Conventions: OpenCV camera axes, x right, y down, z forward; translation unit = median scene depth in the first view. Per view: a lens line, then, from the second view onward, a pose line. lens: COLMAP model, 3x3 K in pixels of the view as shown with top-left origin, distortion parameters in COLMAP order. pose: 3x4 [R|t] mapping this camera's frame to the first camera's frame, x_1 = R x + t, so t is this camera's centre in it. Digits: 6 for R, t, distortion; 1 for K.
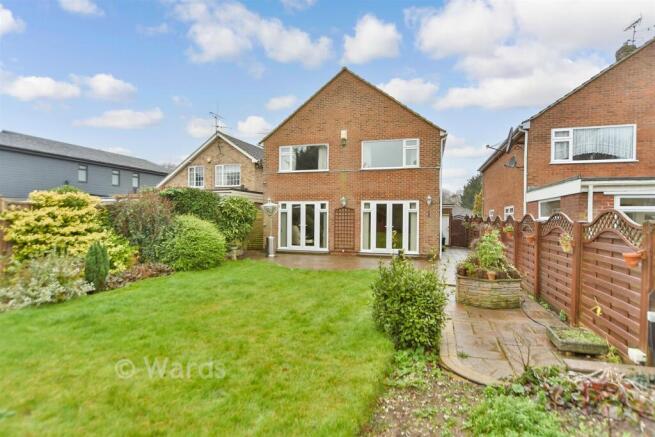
lens RADIAL K [[331.8, 0, 328.7], [0, 331.8, 219.1], [0, 0, 1]] dist [0.000904, -0.000333]
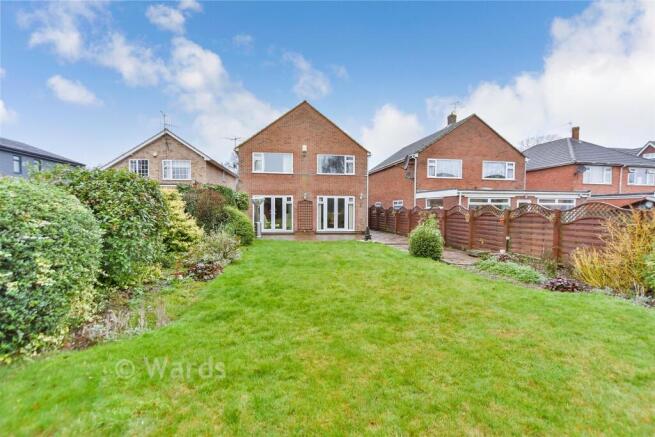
lens RADIAL K [[301.5, 0, 326.7], [0, 301.5, 218.9], [0, 0, 1]] dist [-0.006257, -0.000390]
pose [[0.897901, -0.017147, 0.439862, -0.442270], [0.003234, 0.999471, 0.032360, 0.002039], [-0.440185, -0.027634, 0.897482, -0.193645]]
